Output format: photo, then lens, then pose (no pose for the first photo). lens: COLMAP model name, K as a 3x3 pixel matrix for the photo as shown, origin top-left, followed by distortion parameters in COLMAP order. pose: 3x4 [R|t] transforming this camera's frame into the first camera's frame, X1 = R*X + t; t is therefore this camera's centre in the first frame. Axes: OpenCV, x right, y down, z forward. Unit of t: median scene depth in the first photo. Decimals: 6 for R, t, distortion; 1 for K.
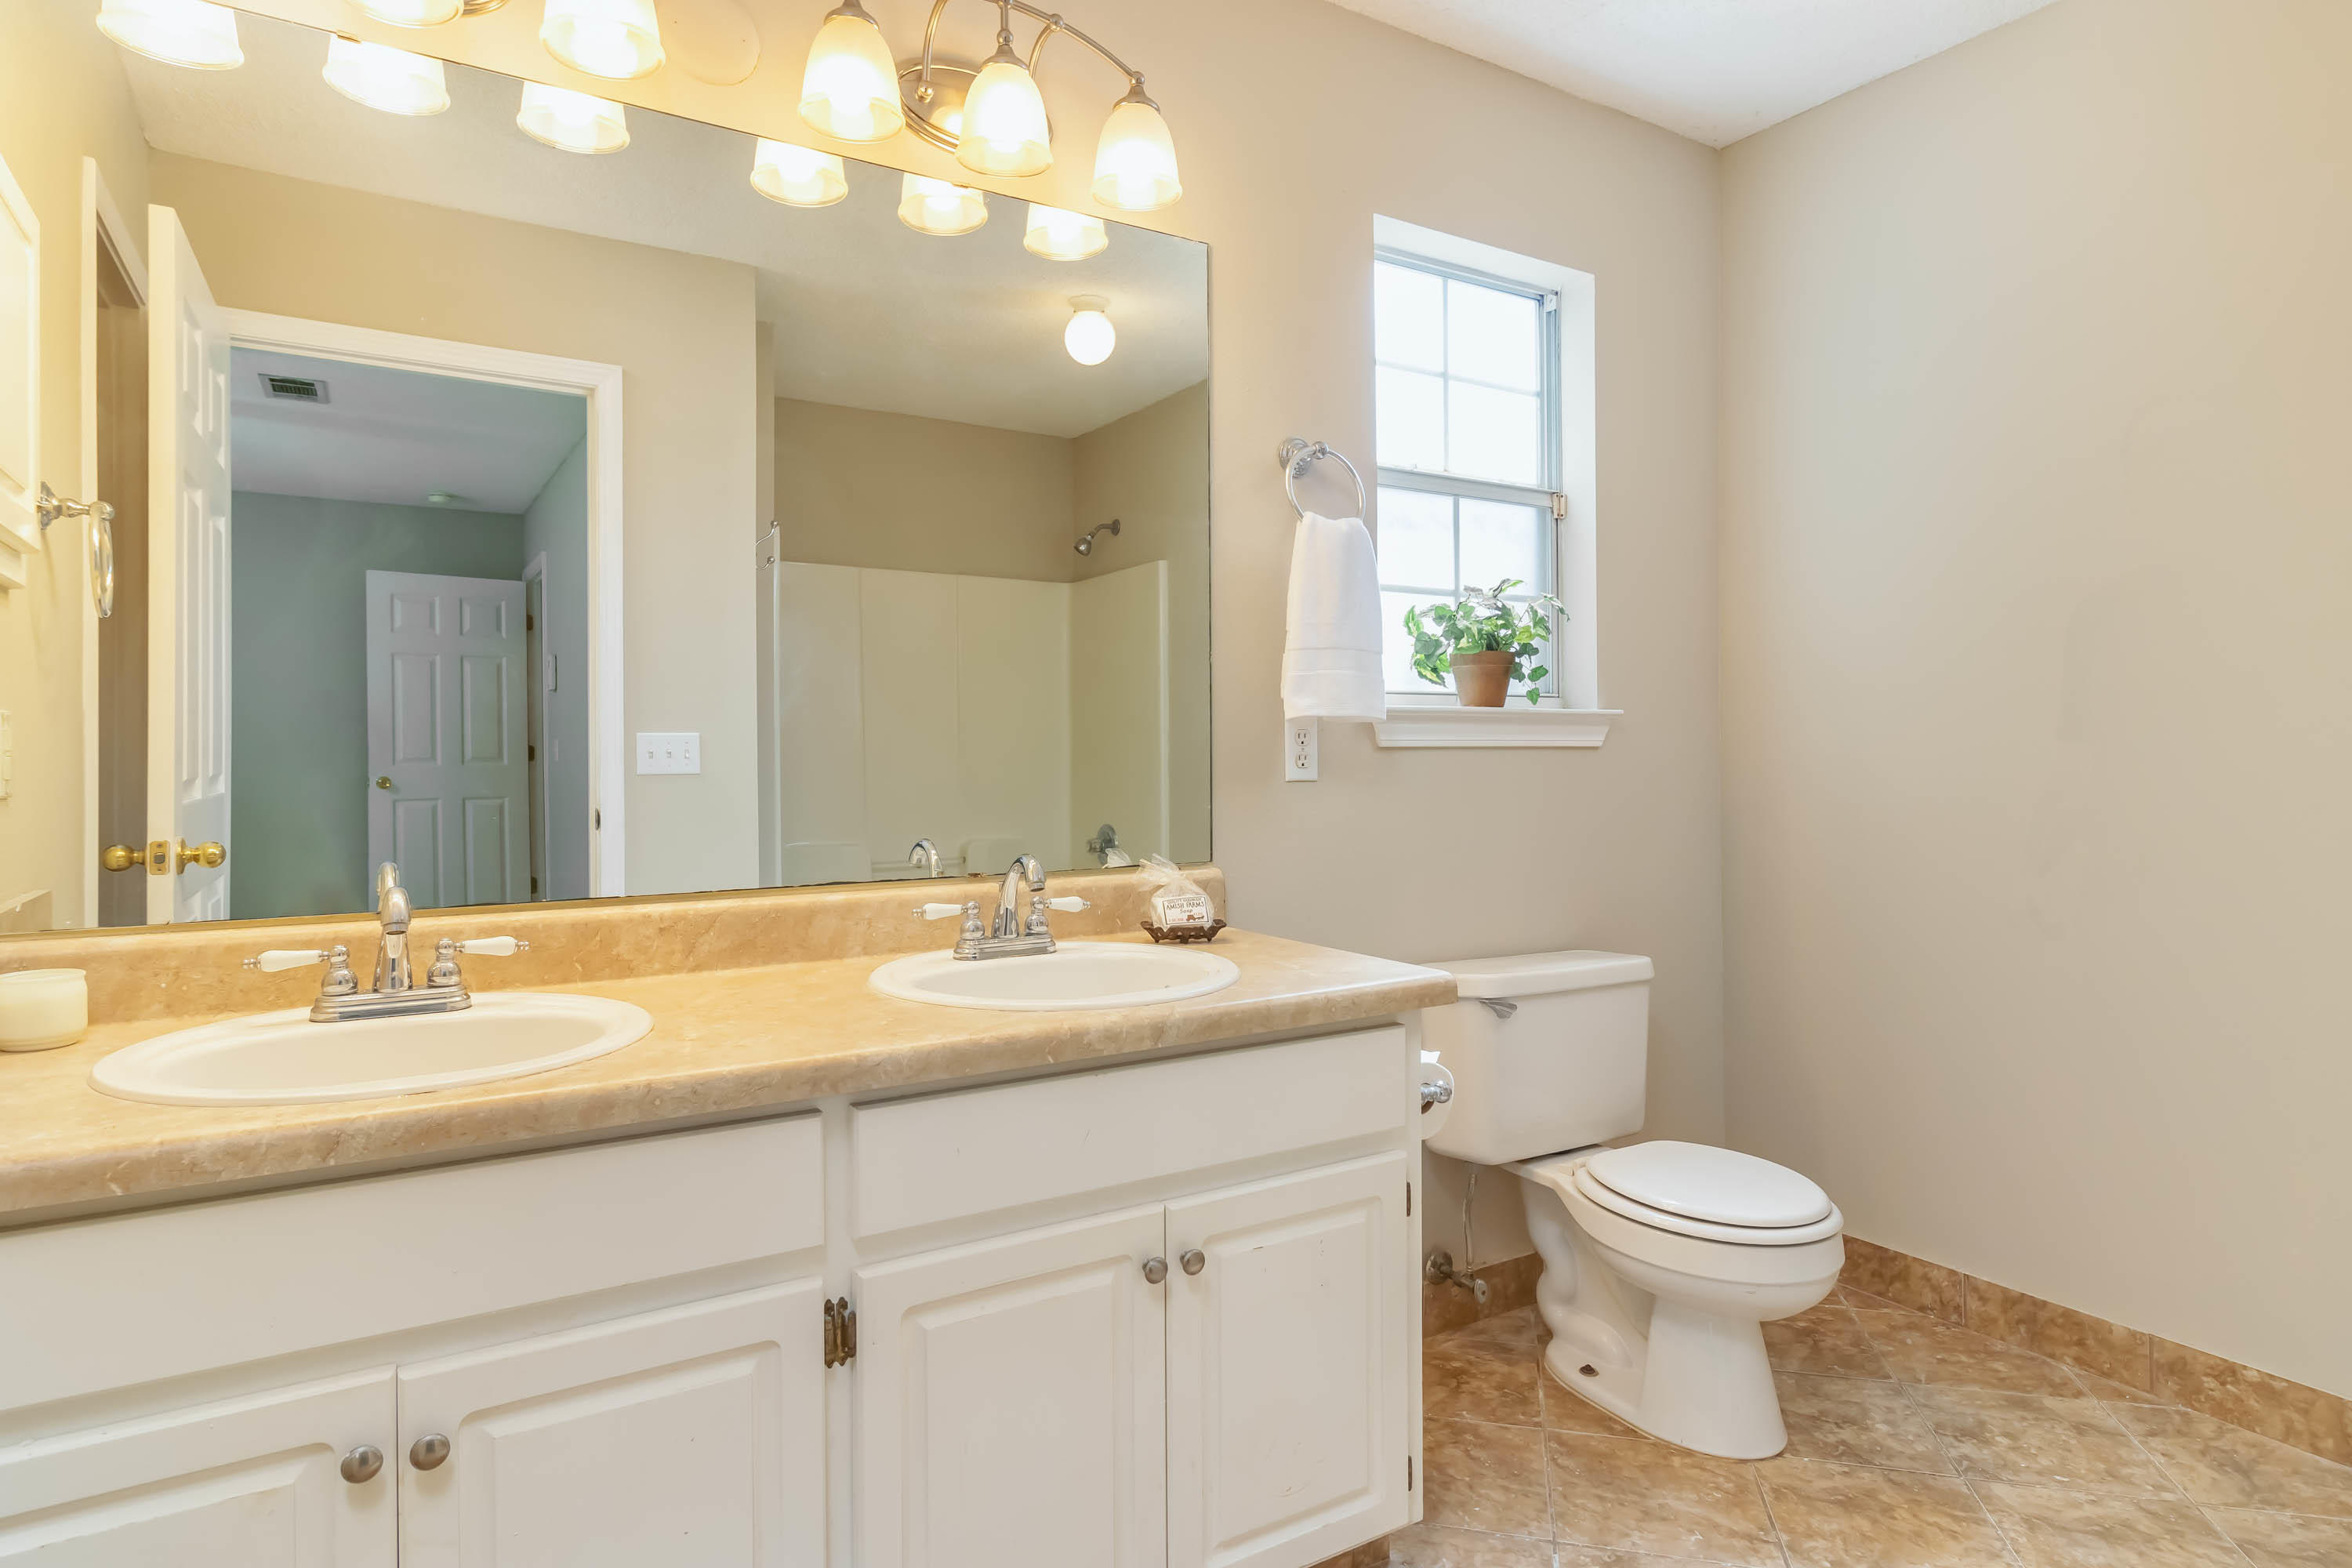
lens RADIAL K [[1319.3, 0, 1175.1], [0, 1319.3, 749.9], [0, 0, 1]] dist [-0.023594, -0.000583]
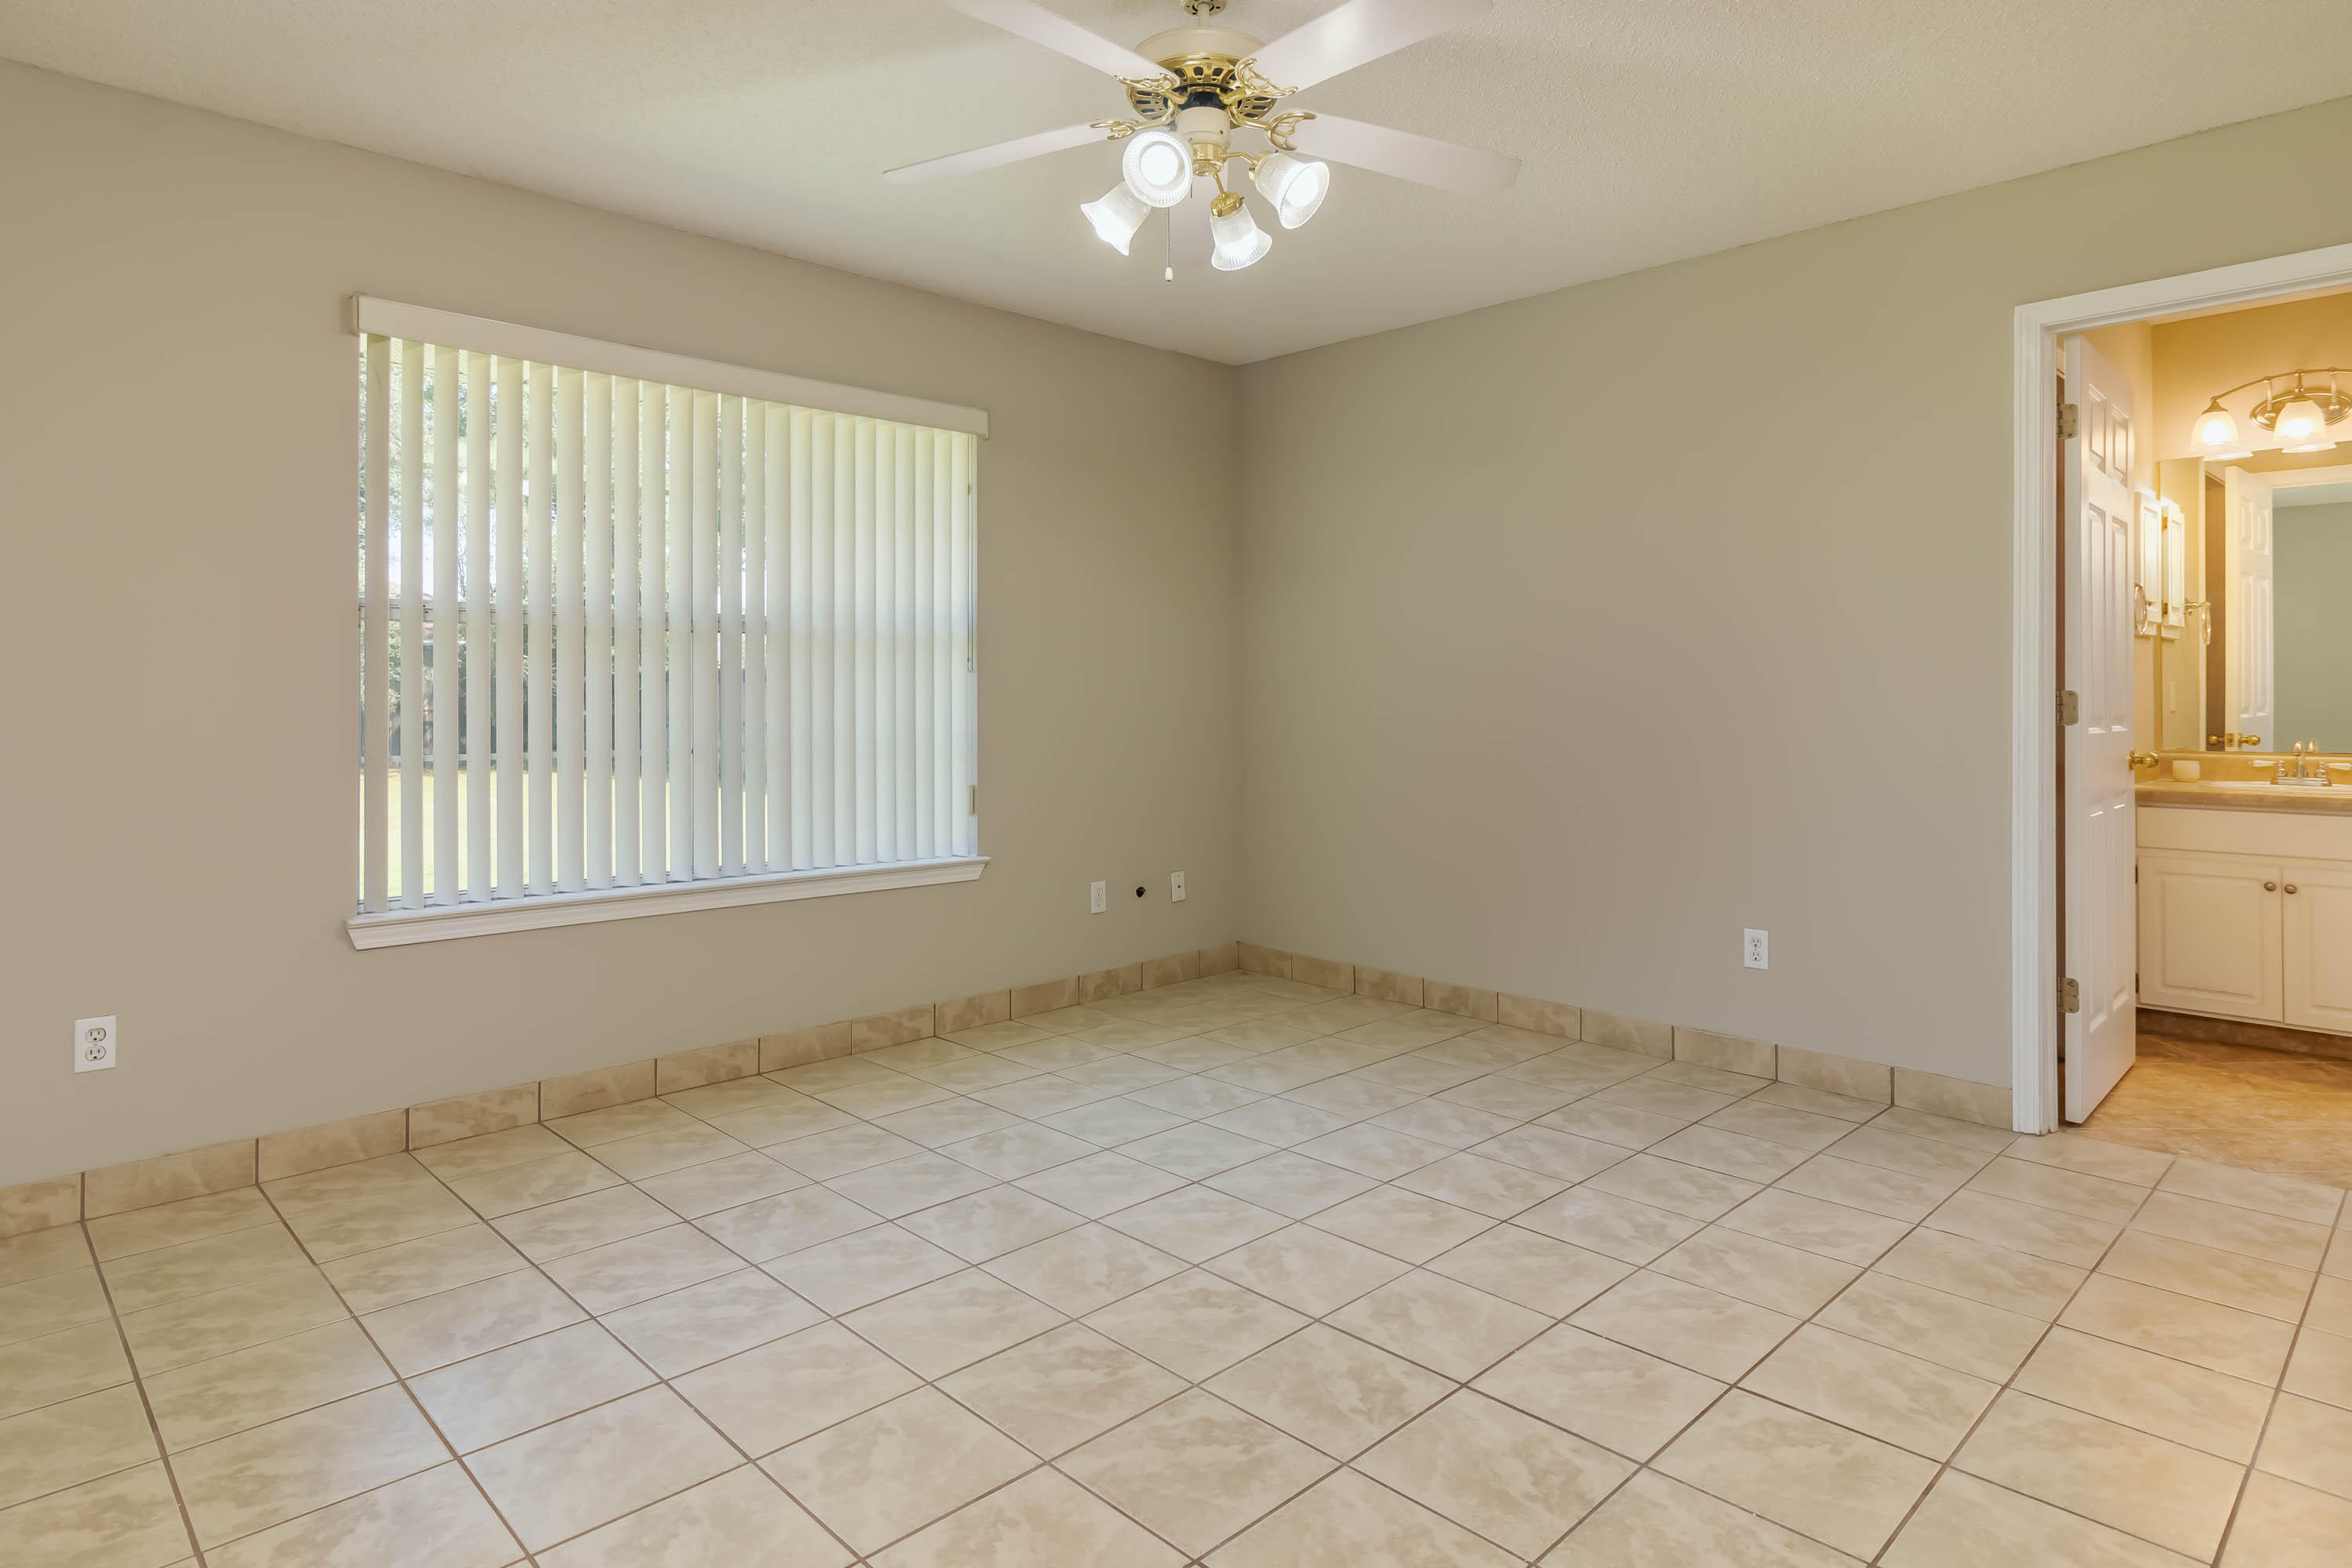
lens RADIAL K [[1319.0, 0, 1184.2], [0, 1319.0, 695.3], [0, 0, 1]] dist [-0.002665, -0.000444]
pose [[0.209639, 0.004508, -0.977769, 1.341986], [-0.003170, 0.999987, 0.003931, -0.004072], [0.977774, 0.002275, 0.209650, -1.578571]]
